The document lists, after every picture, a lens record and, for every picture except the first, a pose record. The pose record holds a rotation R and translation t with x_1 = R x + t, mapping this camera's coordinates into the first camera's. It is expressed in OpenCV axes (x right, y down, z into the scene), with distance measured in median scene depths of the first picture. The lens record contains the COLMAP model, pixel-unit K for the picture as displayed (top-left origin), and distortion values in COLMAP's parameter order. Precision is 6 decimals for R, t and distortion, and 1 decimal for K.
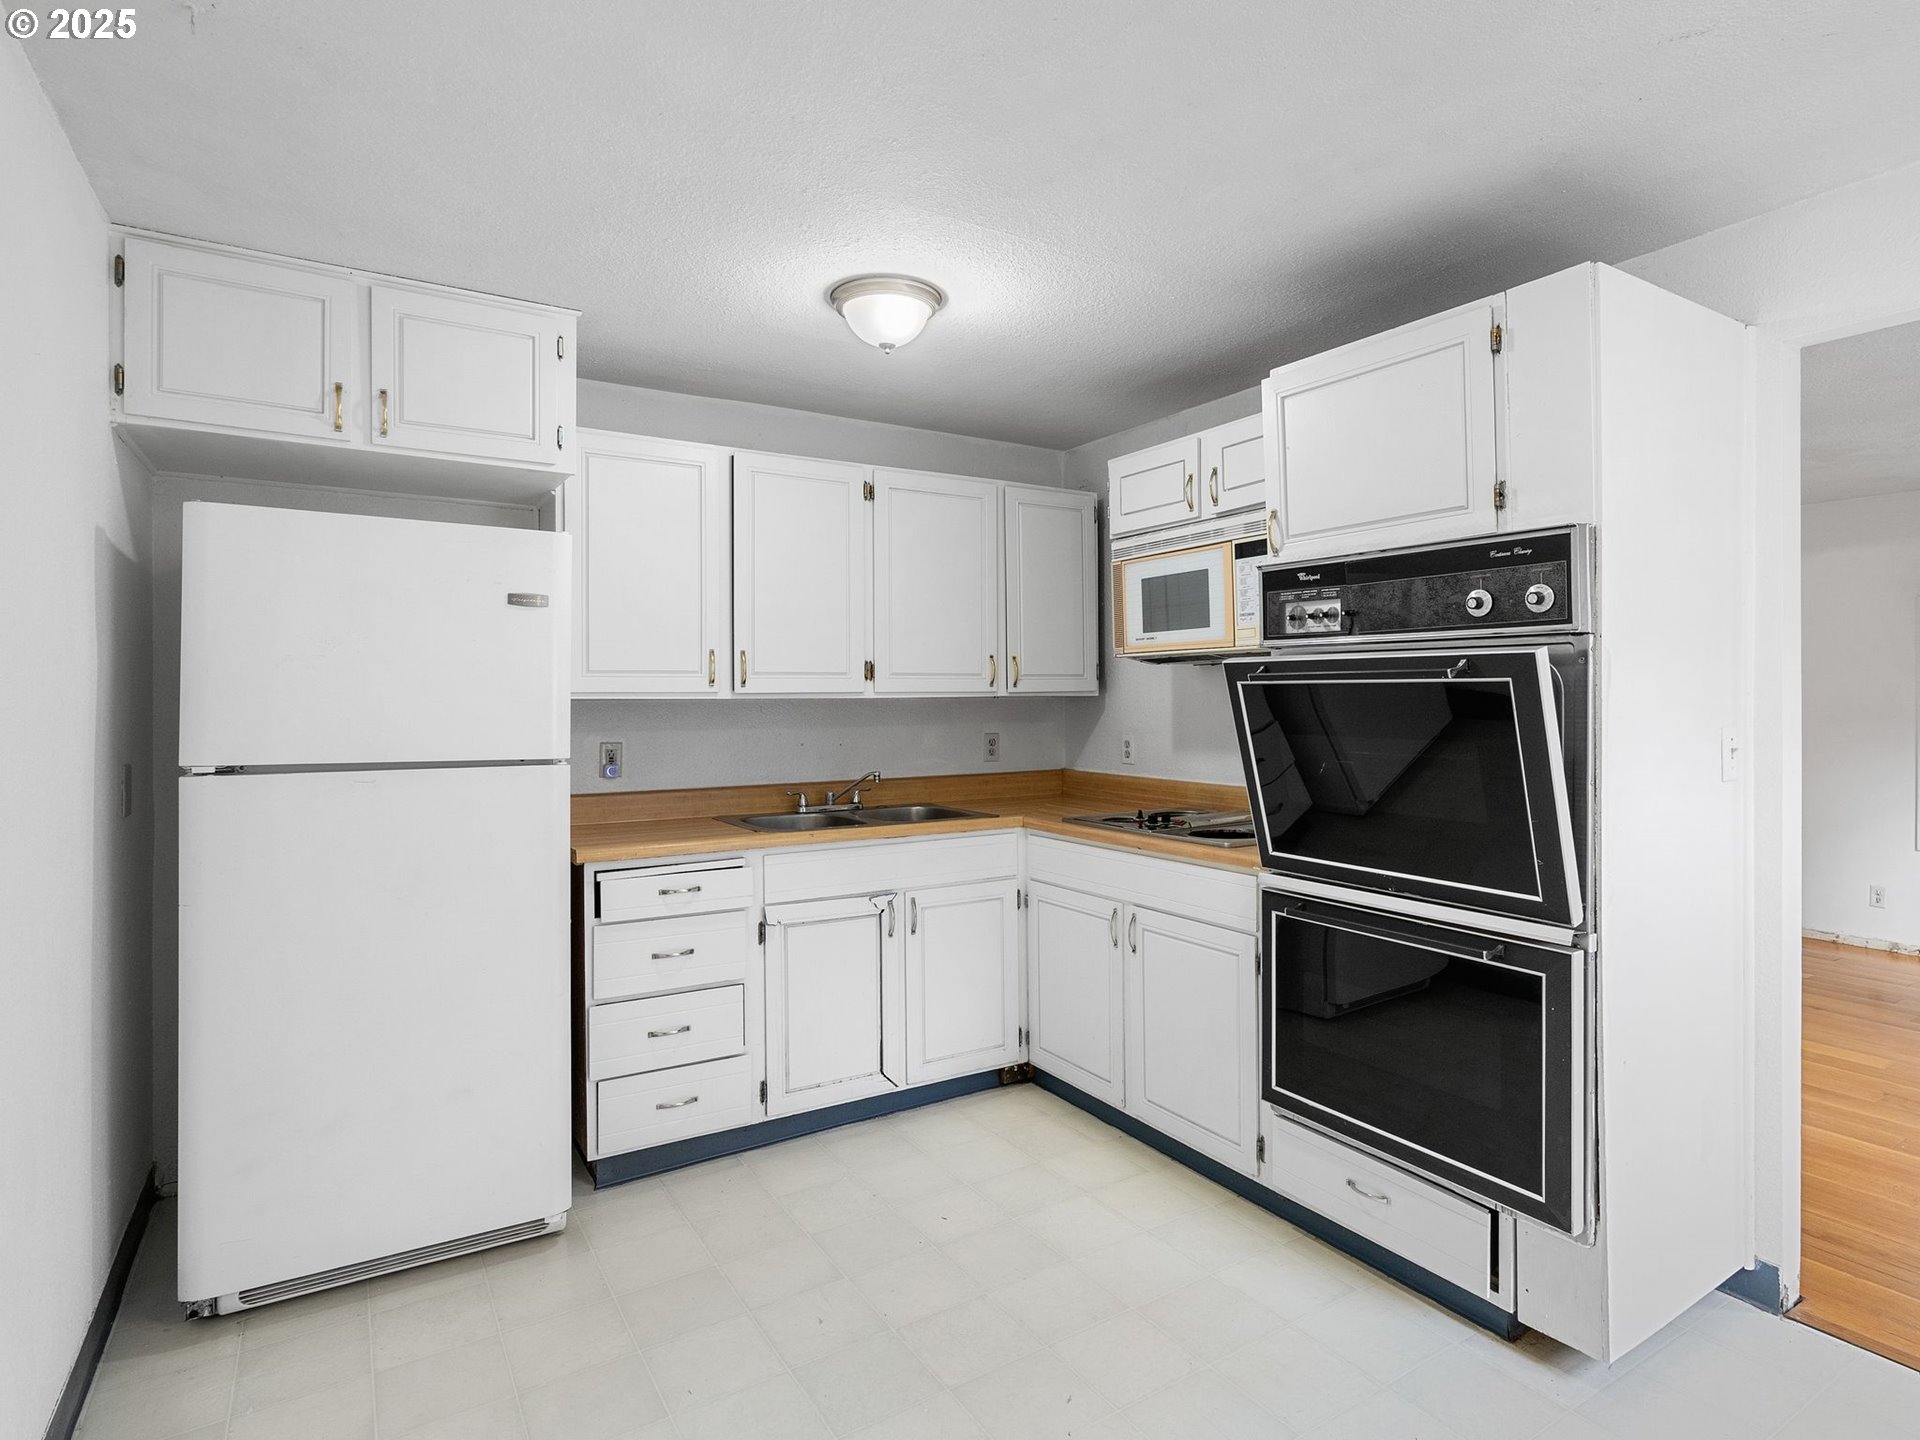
lens RADIAL K [[991.3, 0, 965.6], [0, 991.3, 691.9], [0, 0, 1]] dist [-0.014825, 0.007702]
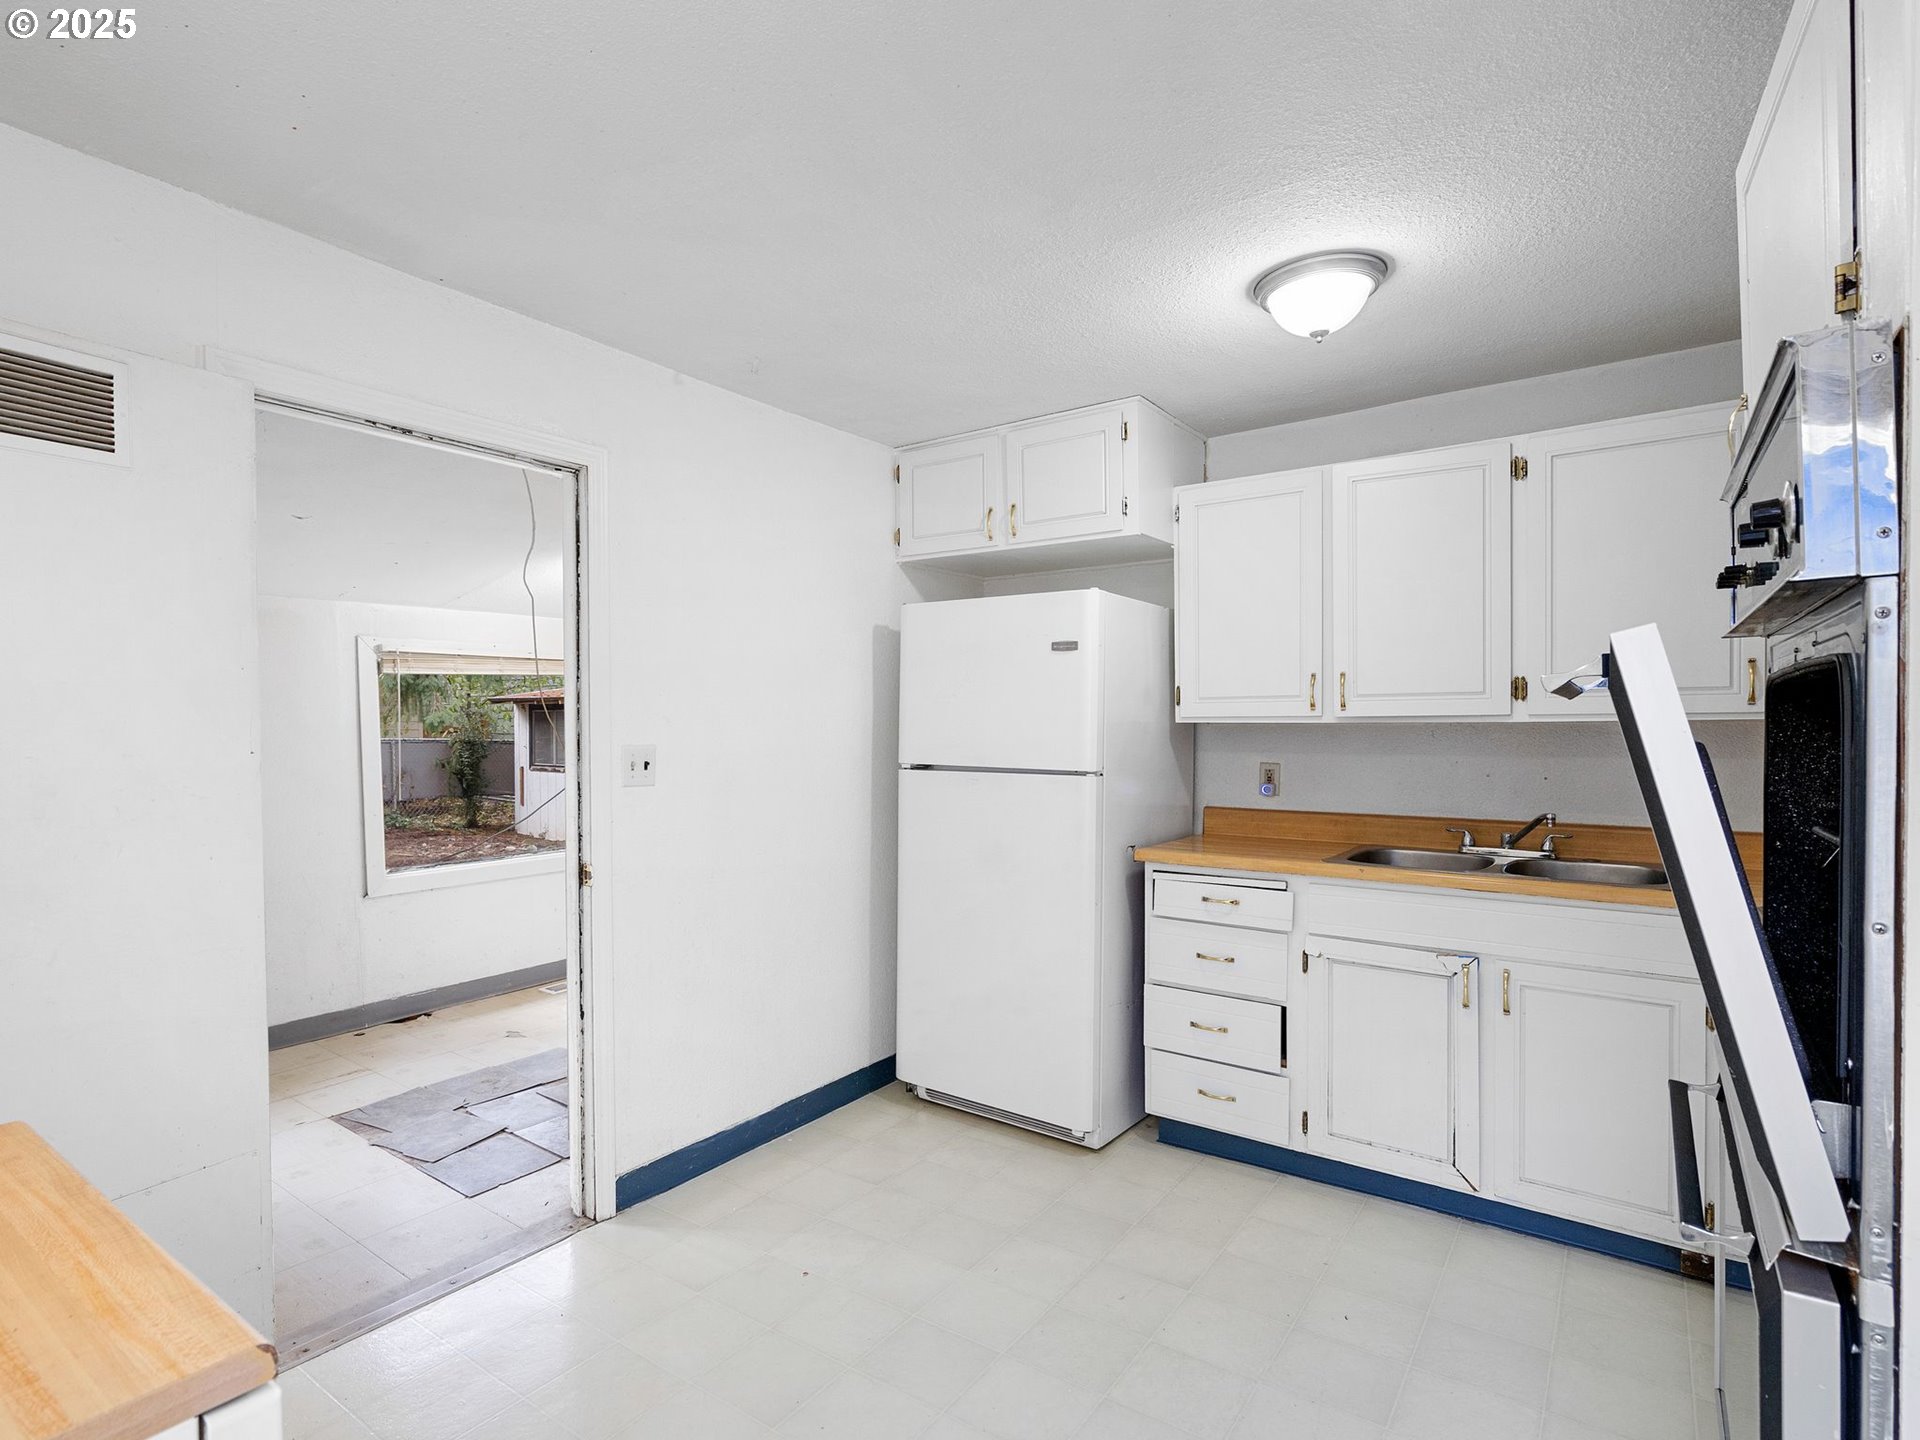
lens RADIAL K [[991.3, 0, 961.4], [0, 991.3, 730.2], [0, 0, 1]] dist [-0.014825, 0.007702]
pose [[0.385133, 0.008322, -0.922823, 0.595657], [0.007887, 0.999893, 0.012309, -0.000578], [0.922827, -0.012019, 0.385027, 0.326345]]
